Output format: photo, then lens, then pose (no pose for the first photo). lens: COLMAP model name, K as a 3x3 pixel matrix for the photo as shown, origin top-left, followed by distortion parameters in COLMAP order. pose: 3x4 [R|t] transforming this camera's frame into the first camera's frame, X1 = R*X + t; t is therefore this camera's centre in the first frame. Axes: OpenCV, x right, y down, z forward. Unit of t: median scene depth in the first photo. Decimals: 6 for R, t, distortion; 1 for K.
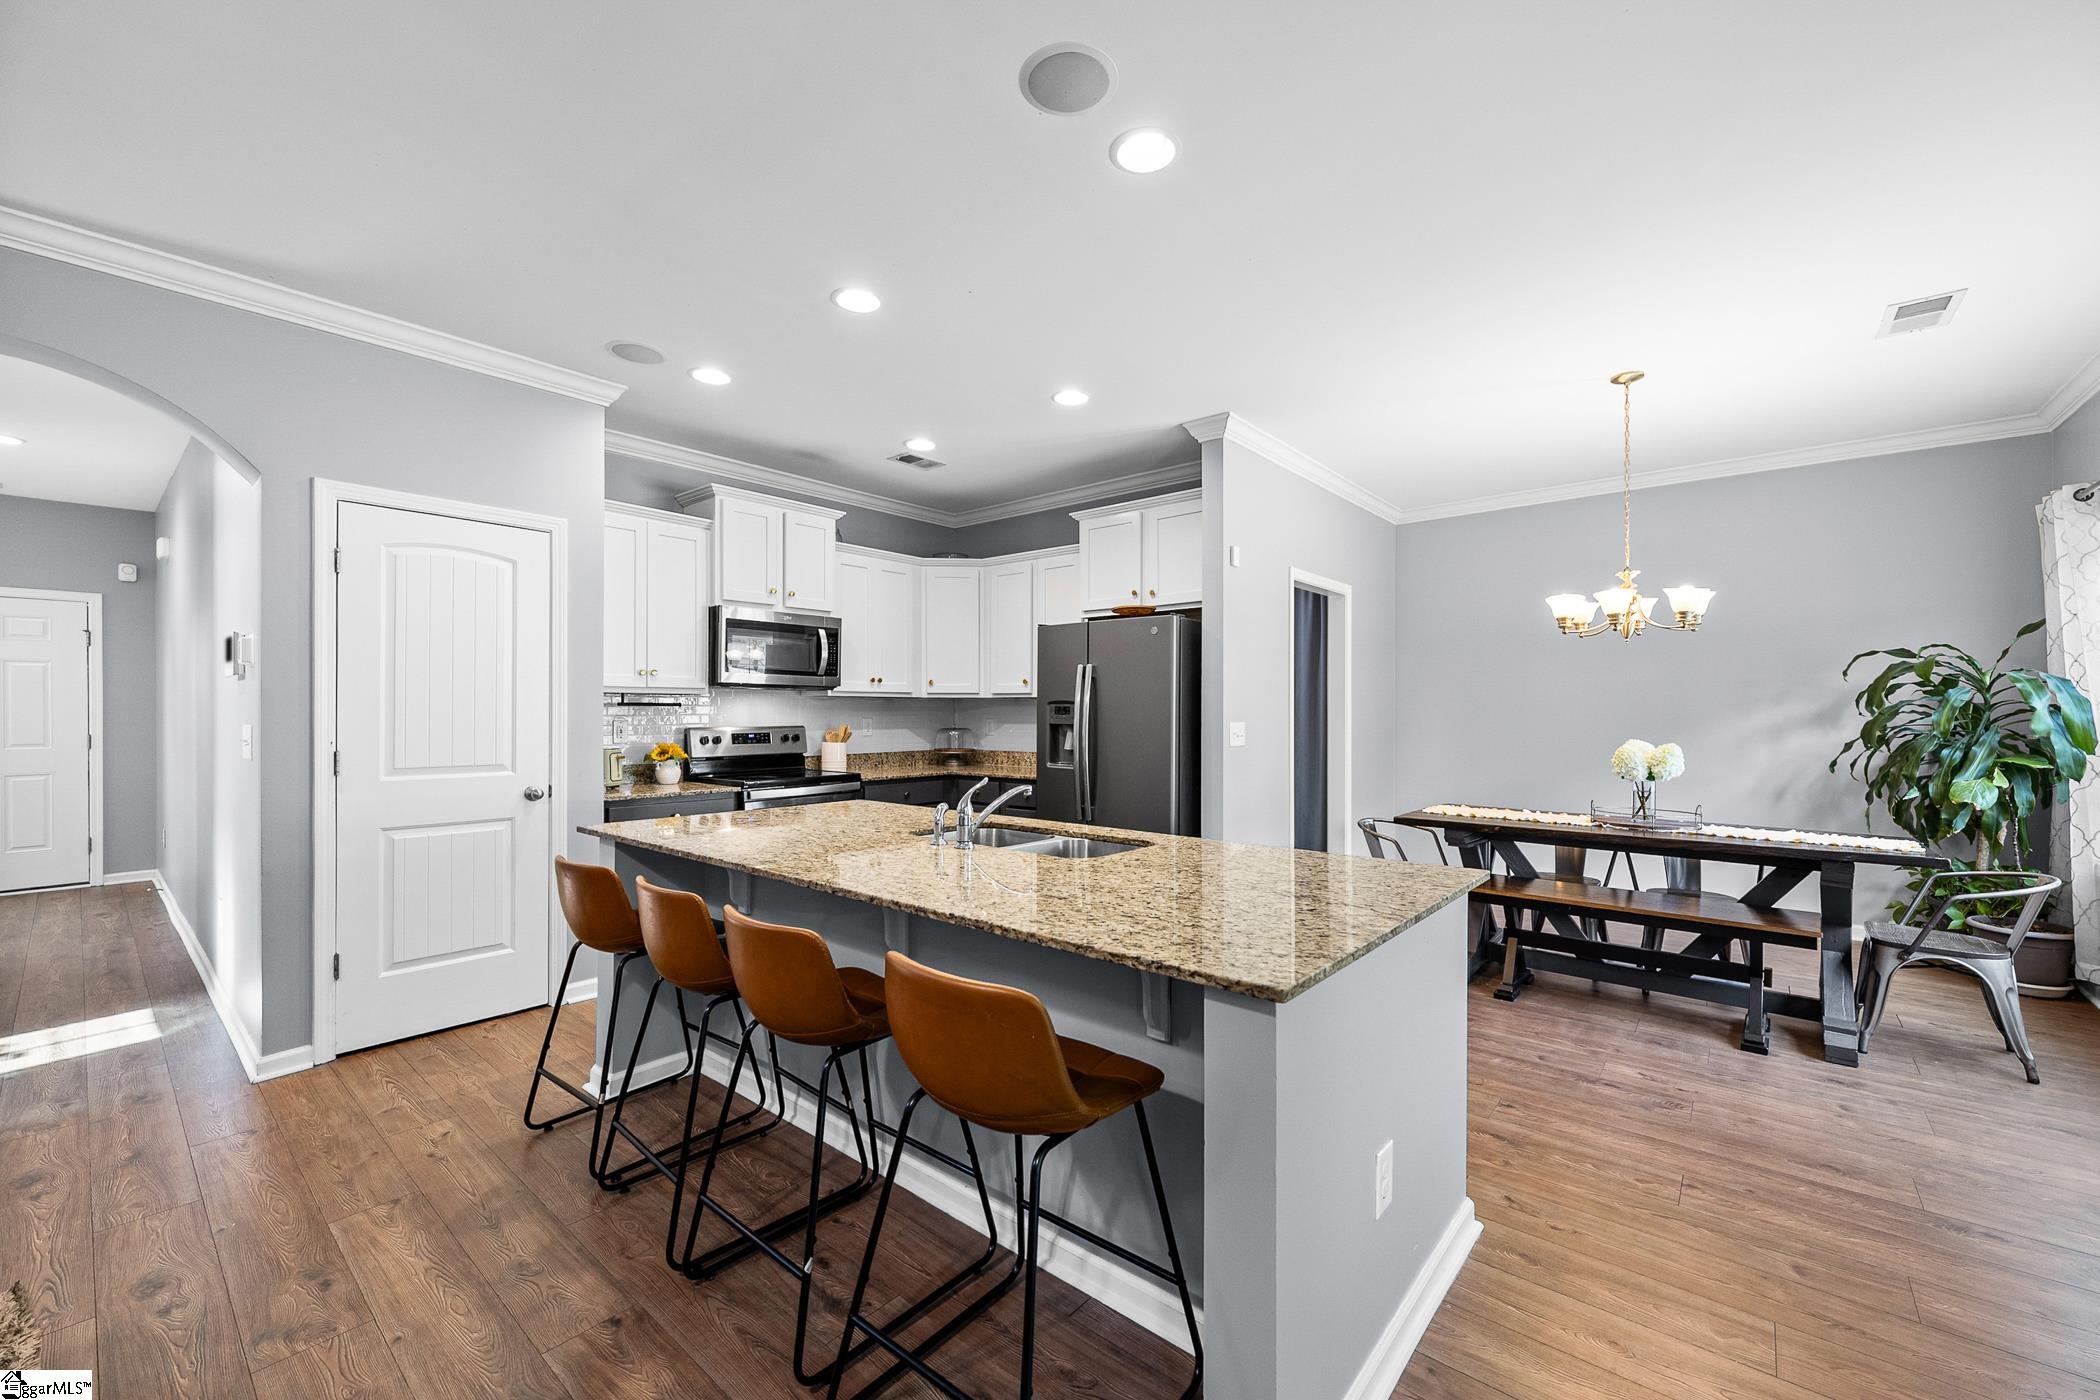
lens RADIAL K [[839.1, 0, 1064.3], [0, 839.1, 710.5], [0, 0, 1]] dist [-0.002741, -0.000568]
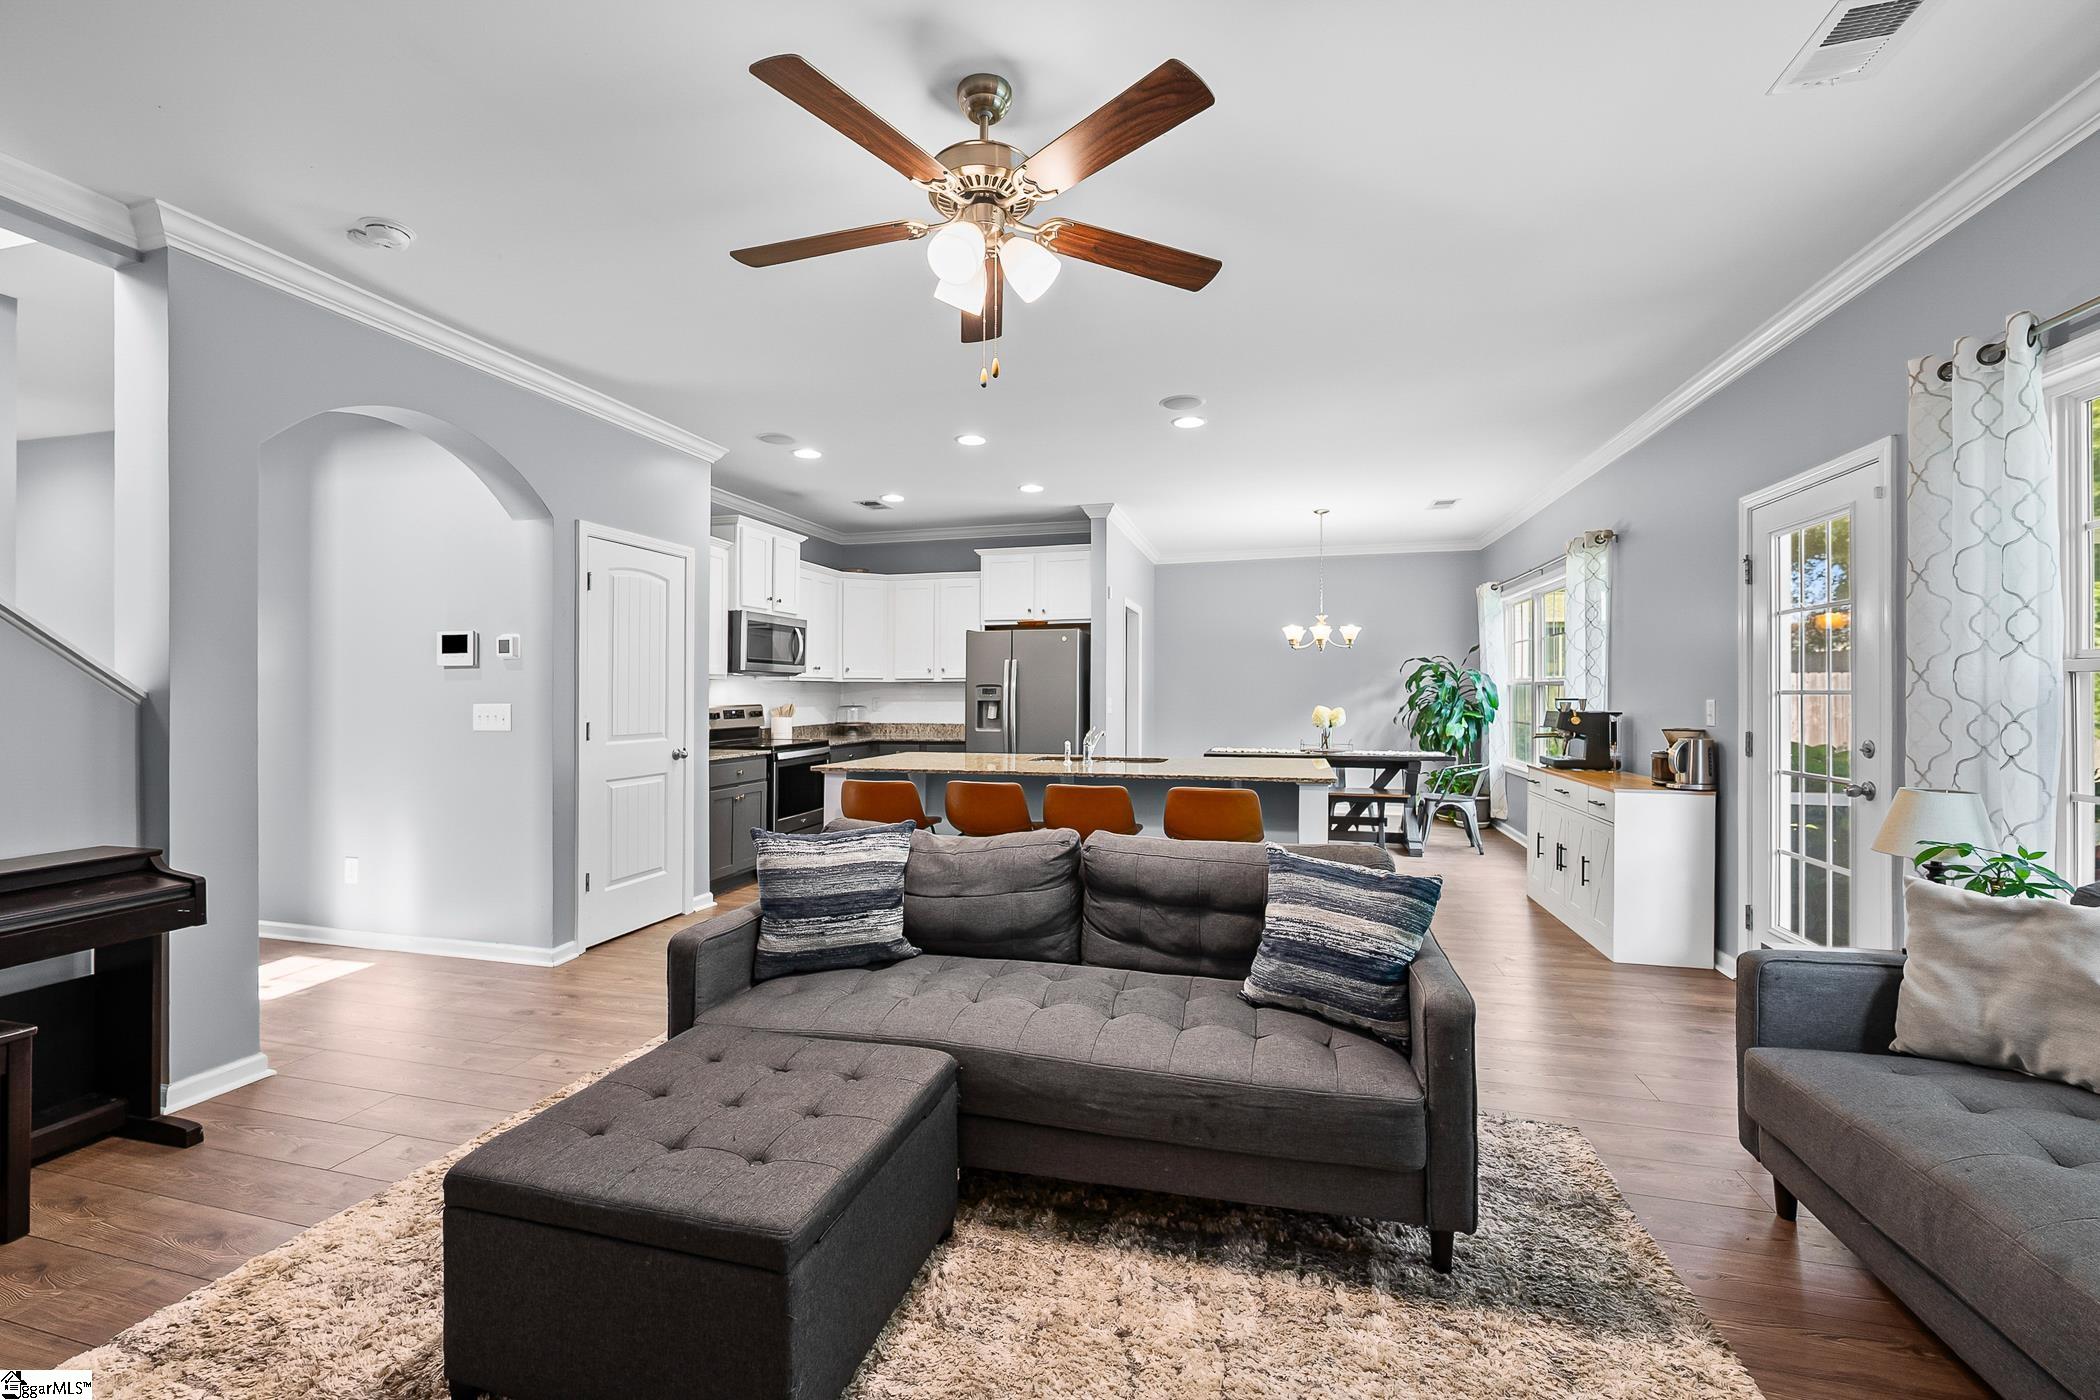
lens RADIAL K [[839.1, 0, 1043.0], [0, 839.1, 695.1], [0, 0, 1]] dist [-0.002741, -0.000568]
pose [[0.915413, -0.004799, 0.402488, -0.608551], [0.003222, 0.999984, 0.004595, 0.000732], [-0.402504, -0.002910, 0.915414, -0.433203]]
